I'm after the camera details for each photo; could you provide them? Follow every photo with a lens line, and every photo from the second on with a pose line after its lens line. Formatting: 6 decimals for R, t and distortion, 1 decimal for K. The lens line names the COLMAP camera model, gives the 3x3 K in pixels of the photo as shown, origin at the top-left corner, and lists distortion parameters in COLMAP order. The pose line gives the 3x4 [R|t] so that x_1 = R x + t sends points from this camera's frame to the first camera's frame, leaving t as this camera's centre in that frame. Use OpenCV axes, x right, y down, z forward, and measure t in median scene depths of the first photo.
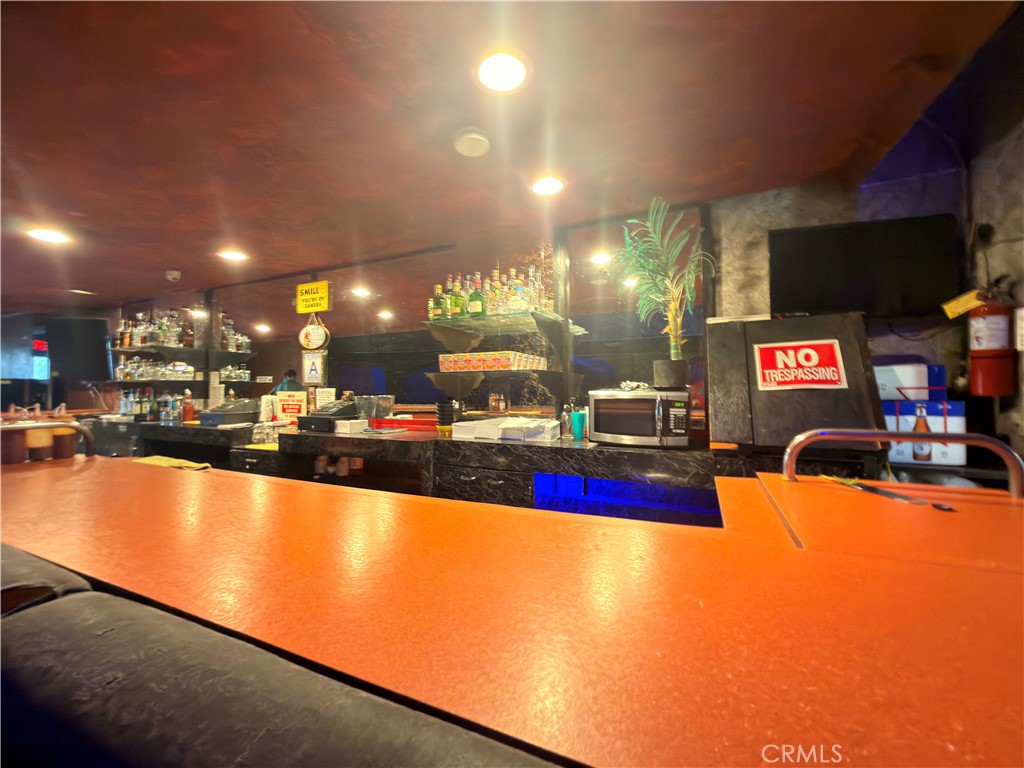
lens RADIAL K [[408.9, 0, 513.5], [0, 408.9, 385.4], [0, 0, 1]] dist [-0.002051, -0.000068]
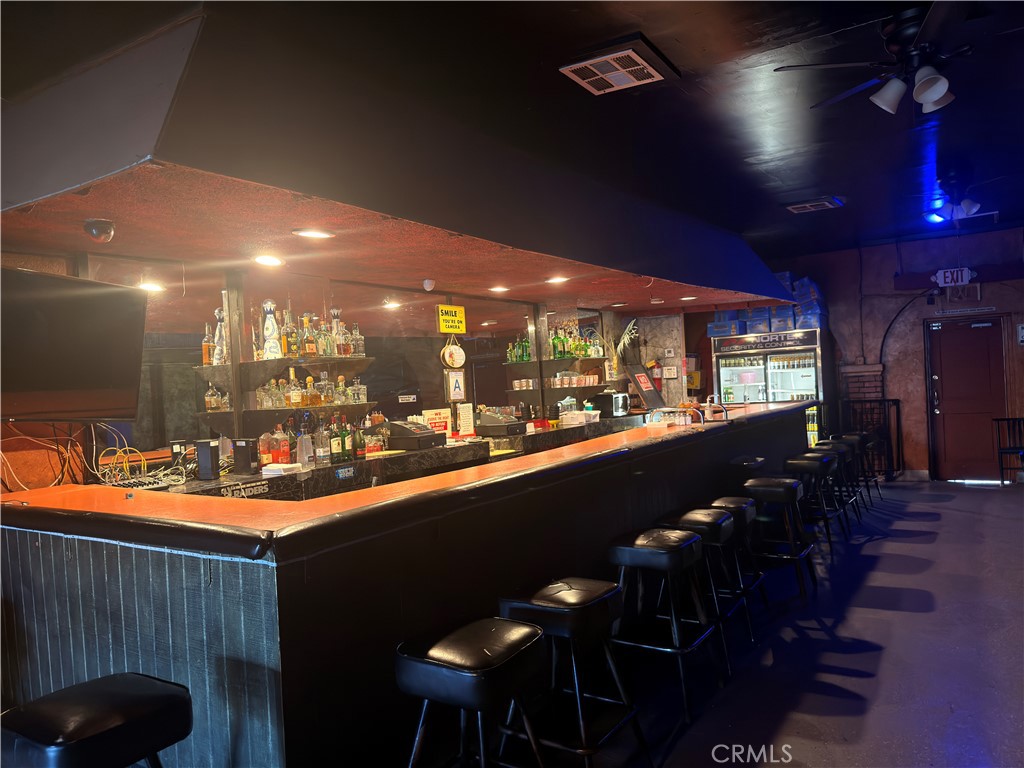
lens RADIAL K [[734.2, 0, 512.9], [0, 734.2, 386.4], [0, 0, 1]] dist [0.001431, 0.000145]
pose [[0.154899, -0.014545, 0.987823, -2.349512], [0.039463, 0.999185, 0.008524, -0.050638], [-0.987142, 0.037662, 0.155347, 0.551525]]
